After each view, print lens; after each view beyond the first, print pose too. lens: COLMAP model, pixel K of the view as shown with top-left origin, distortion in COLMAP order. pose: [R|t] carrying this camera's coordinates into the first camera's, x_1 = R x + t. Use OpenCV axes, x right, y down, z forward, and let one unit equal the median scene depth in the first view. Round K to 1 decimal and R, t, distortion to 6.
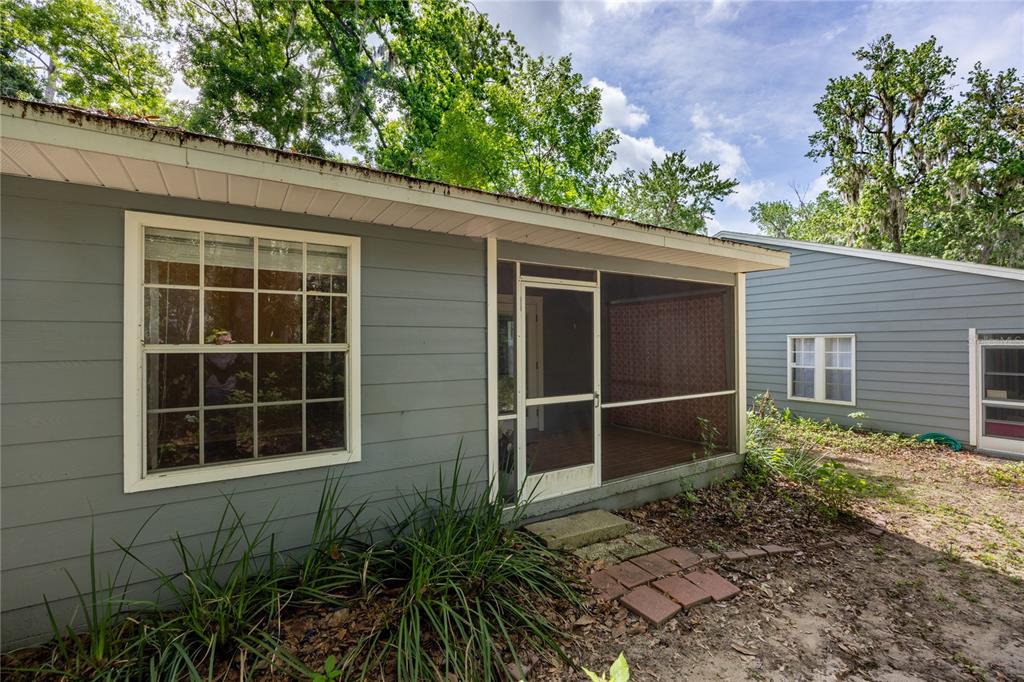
lens RADIAL K [[480.3, 0, 541.8], [0, 480.3, 338.4], [0, 0, 1]] dist [-0.018316, -0.000002]
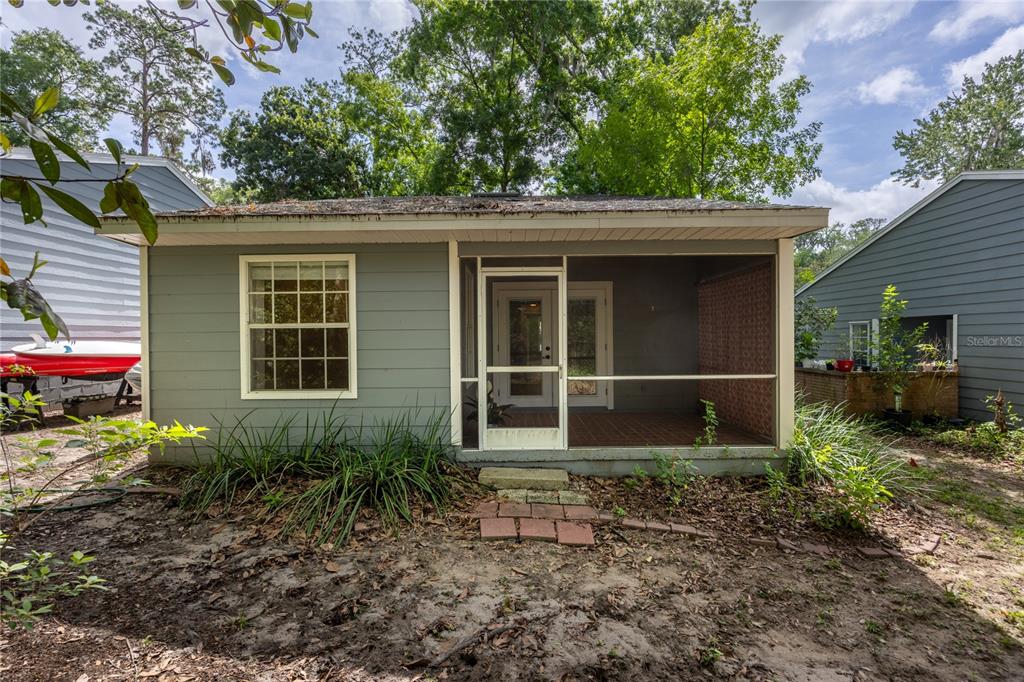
lens RADIAL K [[504.0, 0, 512.0], [0, 504.0, 341.0], [0, 0, 1]] dist [-0.015474, 0.000202]
pose [[0.813219, -0.000670, -0.581958, 0.791078], [0.010794, 0.999845, 0.013933, 0.042786], [0.581858, -0.017613, 0.813099, -0.023503]]
